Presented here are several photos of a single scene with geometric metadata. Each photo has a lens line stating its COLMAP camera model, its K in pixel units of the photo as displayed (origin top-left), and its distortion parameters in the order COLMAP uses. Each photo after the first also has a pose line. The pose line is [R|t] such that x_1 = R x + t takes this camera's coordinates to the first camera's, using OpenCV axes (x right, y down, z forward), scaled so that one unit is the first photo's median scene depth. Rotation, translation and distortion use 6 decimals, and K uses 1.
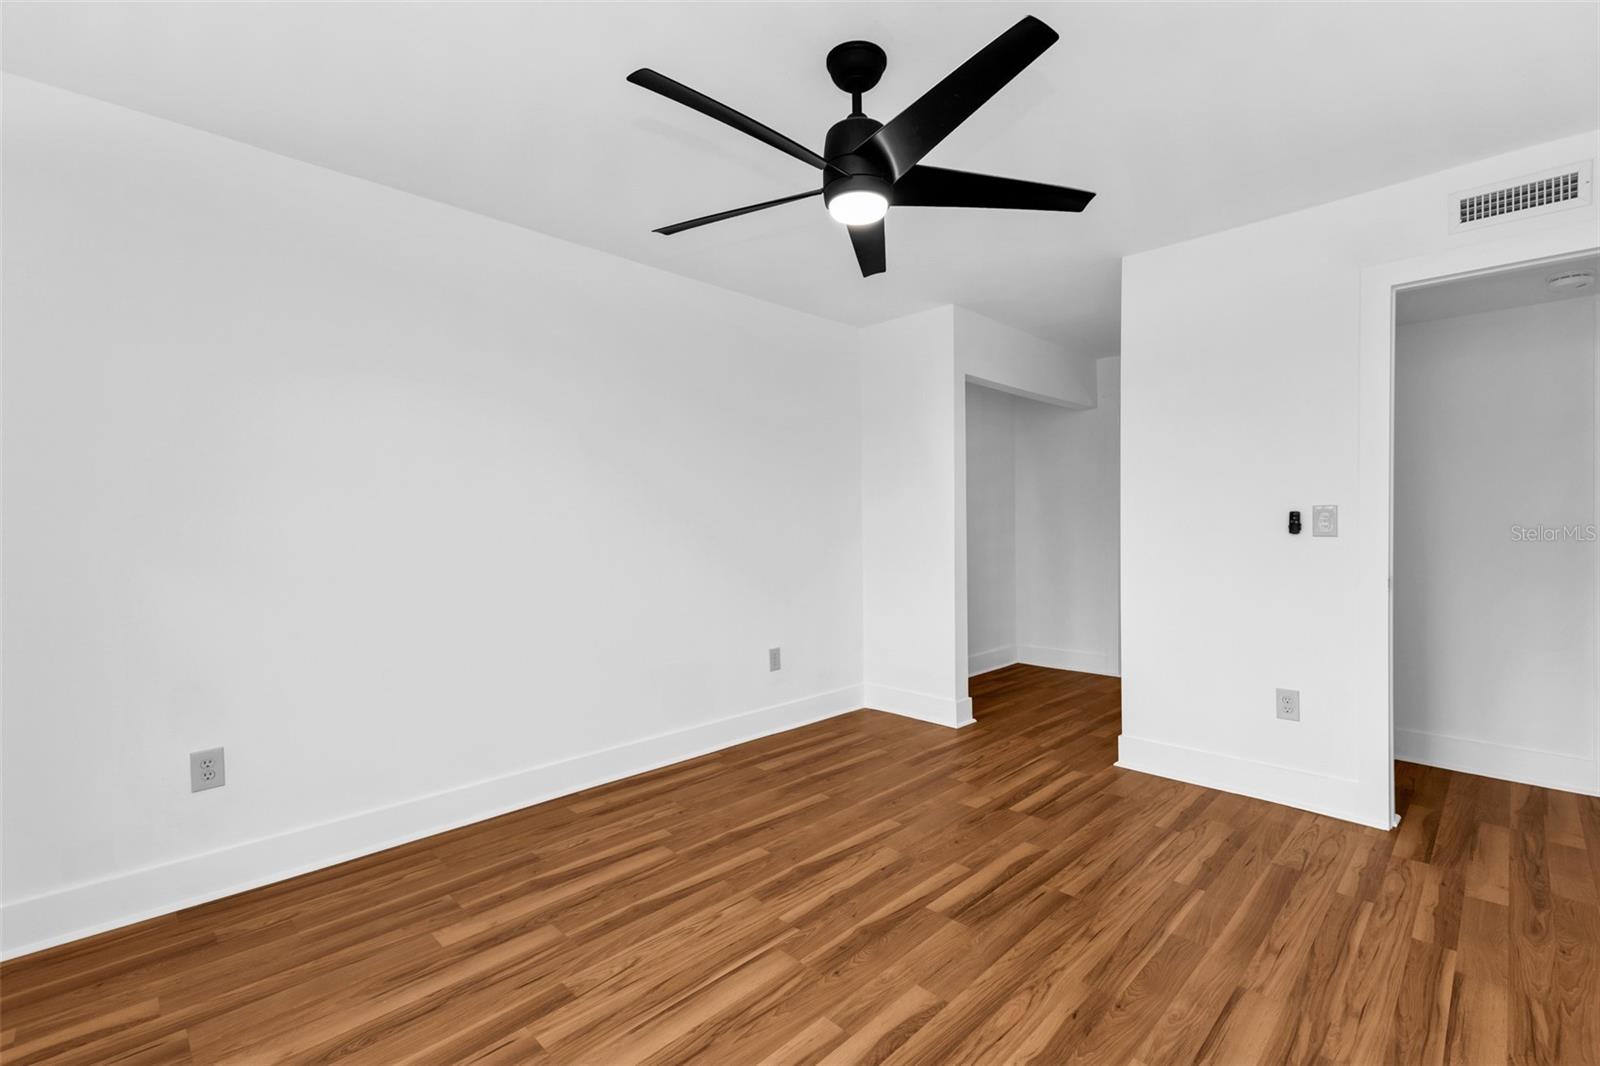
lens RADIAL K [[701.4, 0, 805.5], [0, 701.4, 527.3], [0, 0, 1]] dist [0.011139, -0.000118]
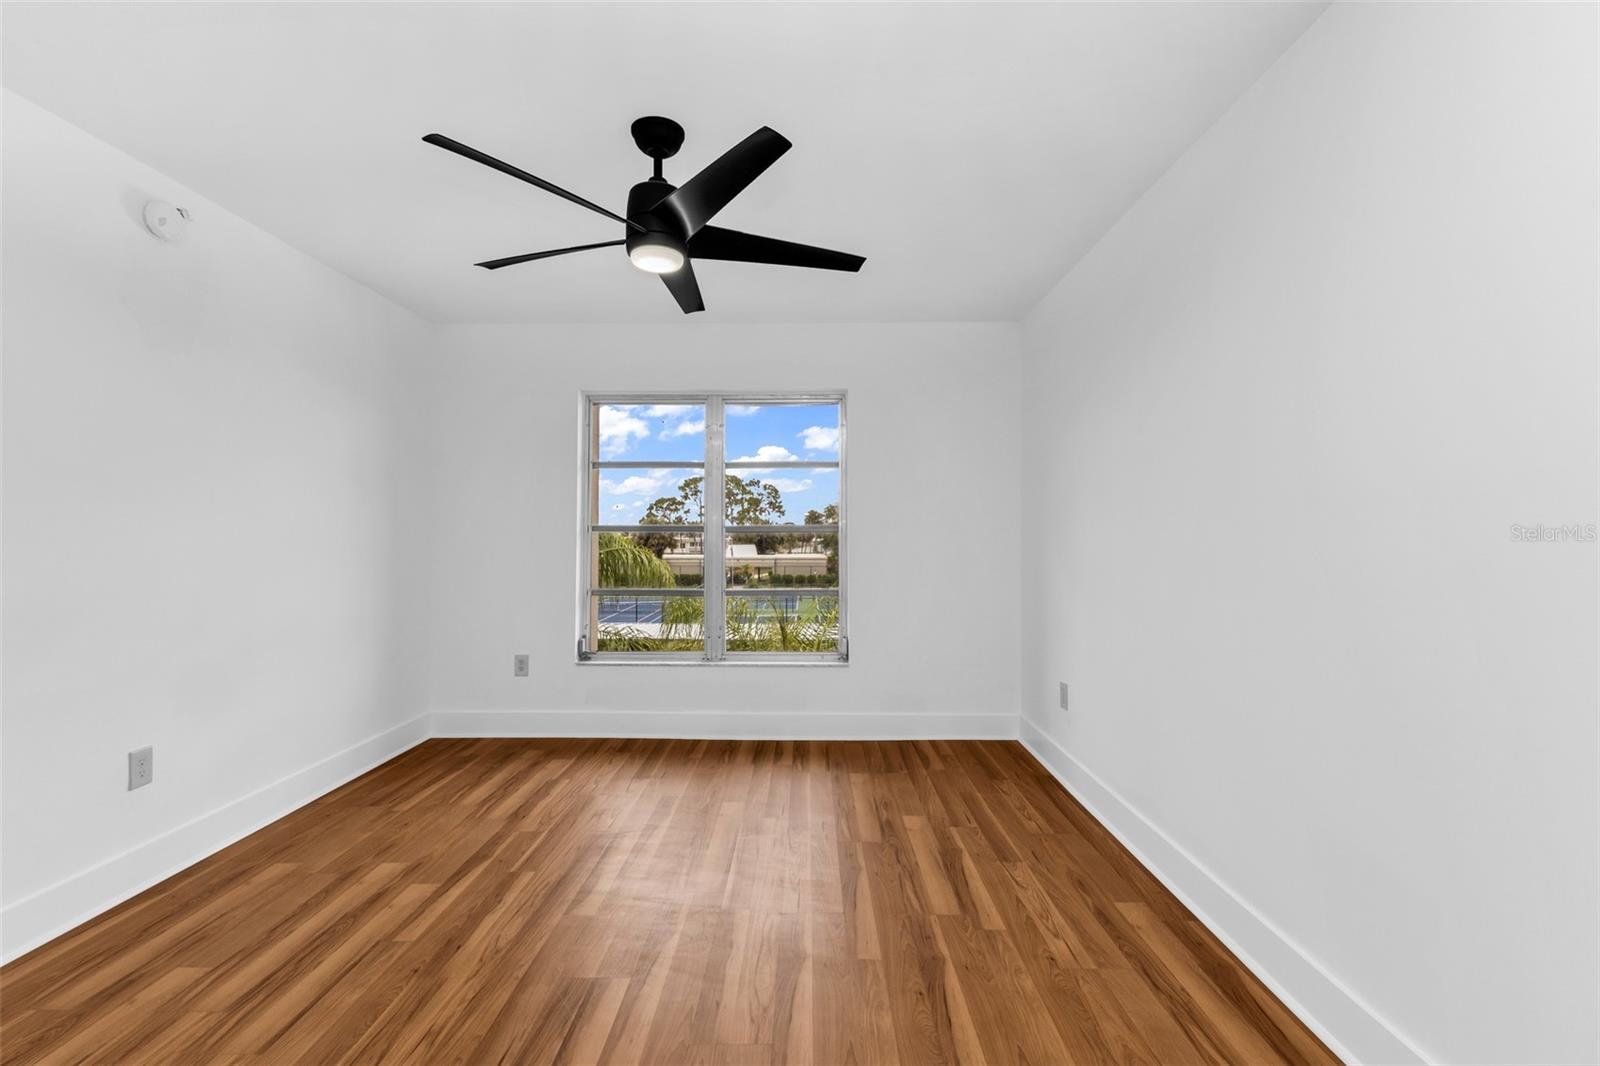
lens RADIAL K [[701.4, 0, 805.5], [0, 701.4, 527.3], [0, 0, 1]] dist [0.011139, -0.000118]
pose [[-0.713368, -0.001602, -0.700788, 0.603413], [0.006423, 0.999940, -0.008824, -0.004825], [0.700761, -0.010796, -0.713315, 1.712115]]
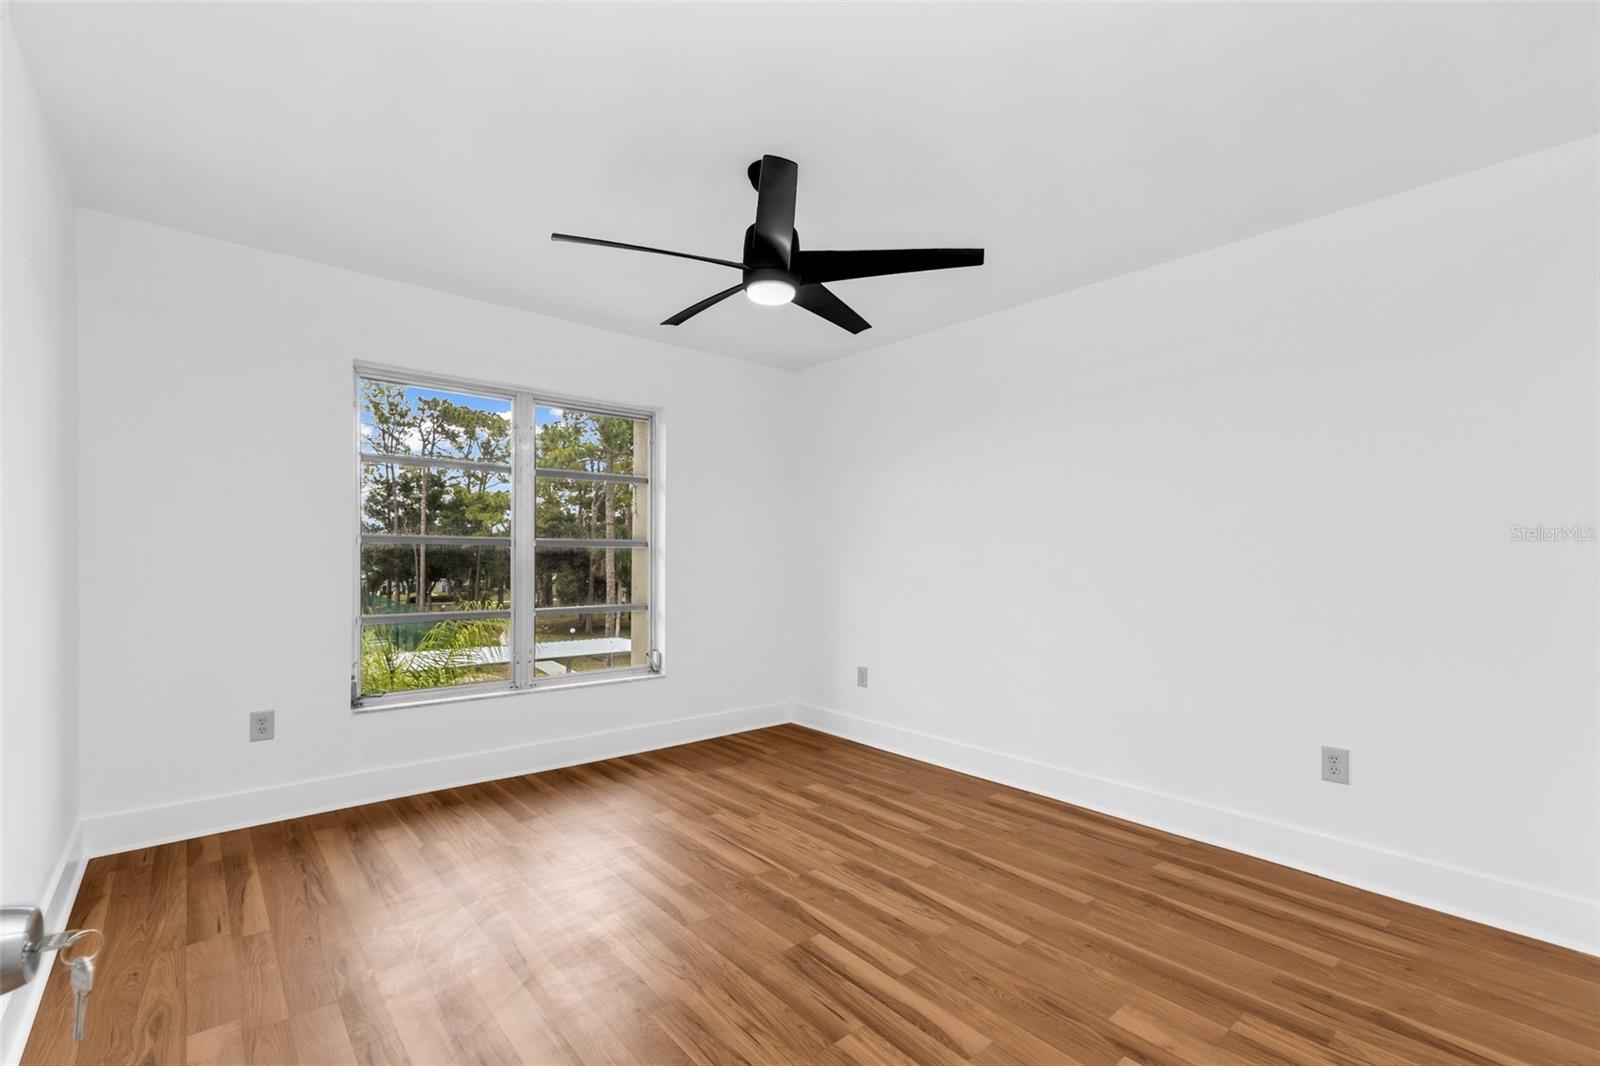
lens RADIAL K [[706.1, 0, 823.6], [0, 706.1, 556.9], [0, 0, 1]] dist [0.012539, -0.000032]
pose [[-0.058924, 0.010123, -0.998211, 1.135417], [-0.007777, 0.999914, 0.010599, -0.009793], [0.998232, 0.008387, -0.058840, 1.023212]]
